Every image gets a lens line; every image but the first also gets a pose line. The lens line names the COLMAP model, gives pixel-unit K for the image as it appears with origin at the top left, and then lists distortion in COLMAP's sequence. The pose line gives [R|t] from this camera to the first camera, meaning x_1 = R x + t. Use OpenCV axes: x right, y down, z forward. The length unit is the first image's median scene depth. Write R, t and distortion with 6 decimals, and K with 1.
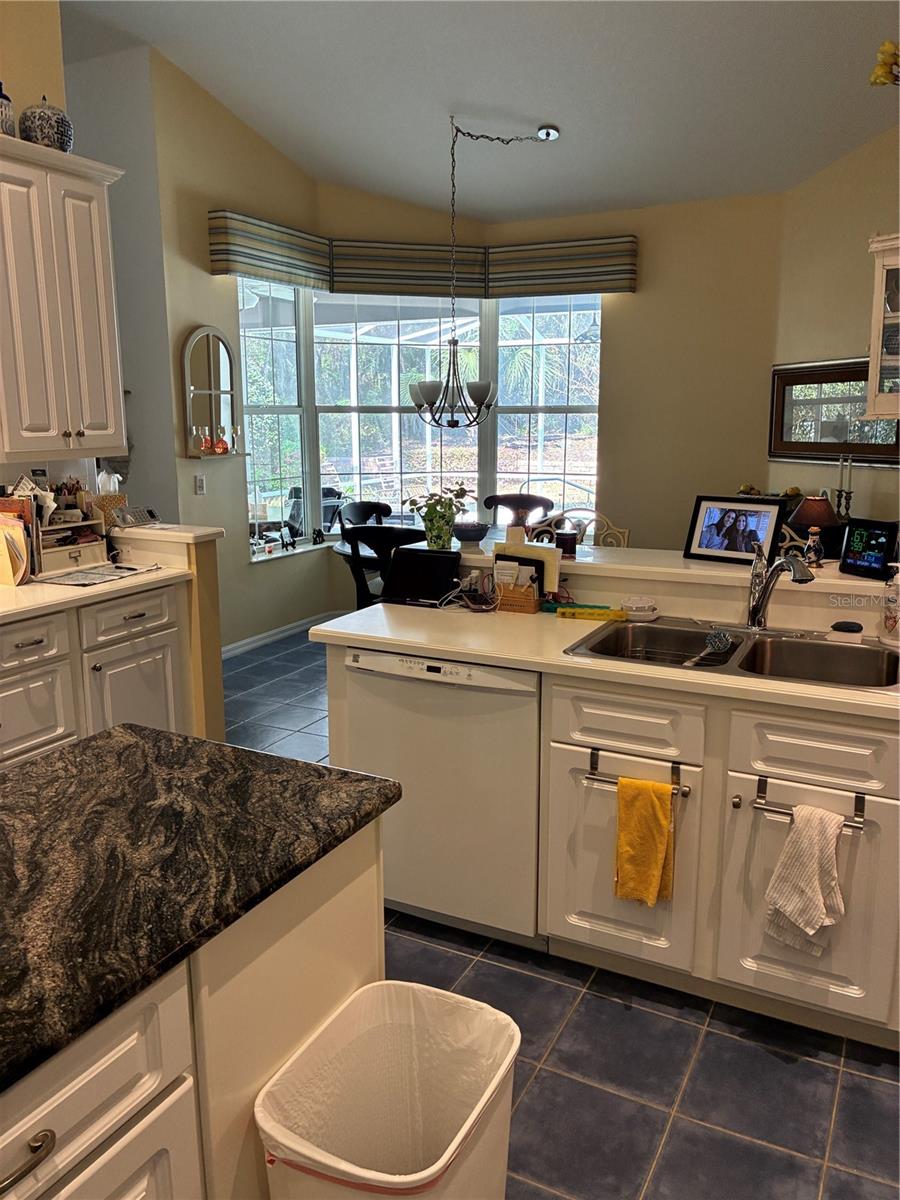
lens RADIAL K [[906.7, 0, 446.9], [0, 906.7, 589.9], [0, 0, 1]] dist [0.052662, -0.068633]
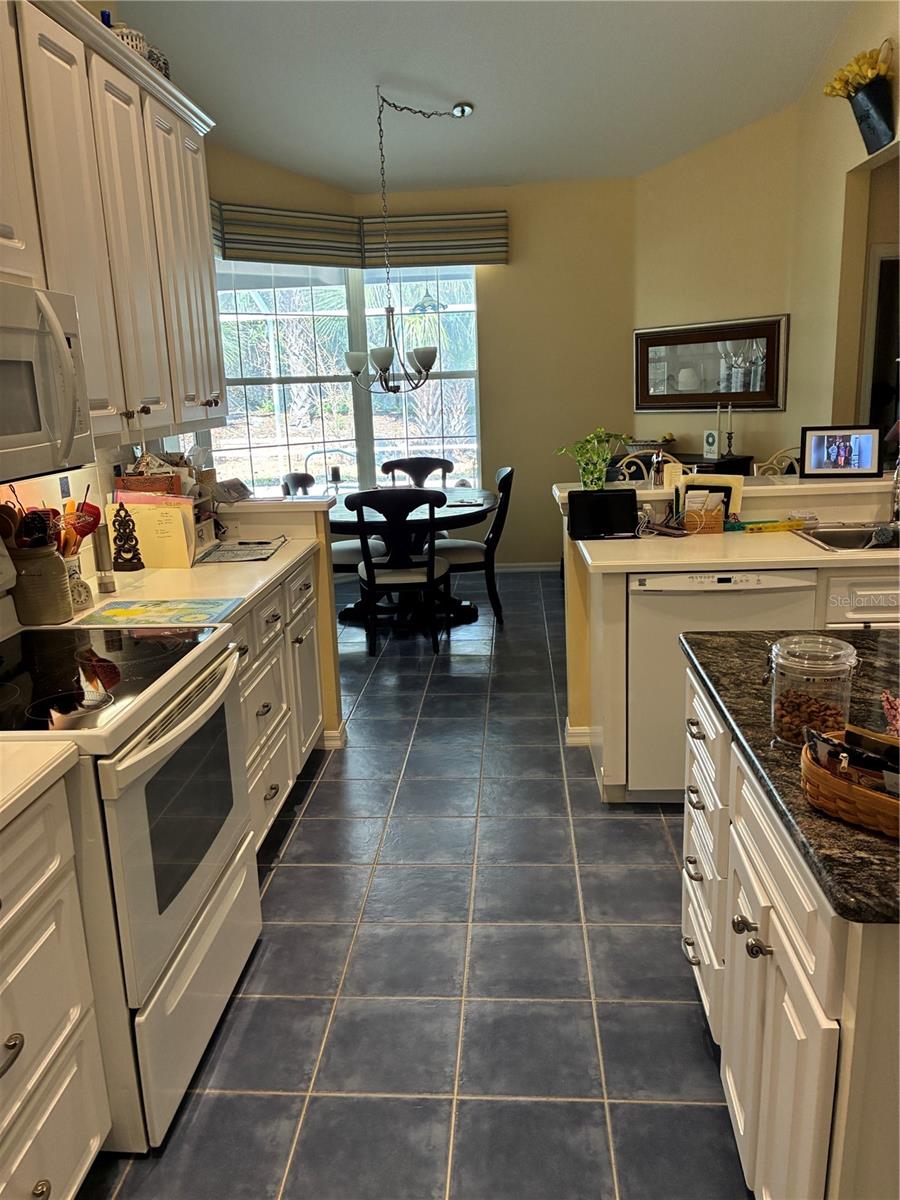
lens RADIAL K [[906.7, 0, 438.1], [0, 906.7, 601.9], [0, 0, 1]] dist [0.052662, -0.068633]
pose [[0.919736, -0.125460, 0.371948, -0.365906], [0.112448, 0.992046, 0.056565, 0.003128], [-0.376087, -0.010200, 0.926528, 0.020690]]
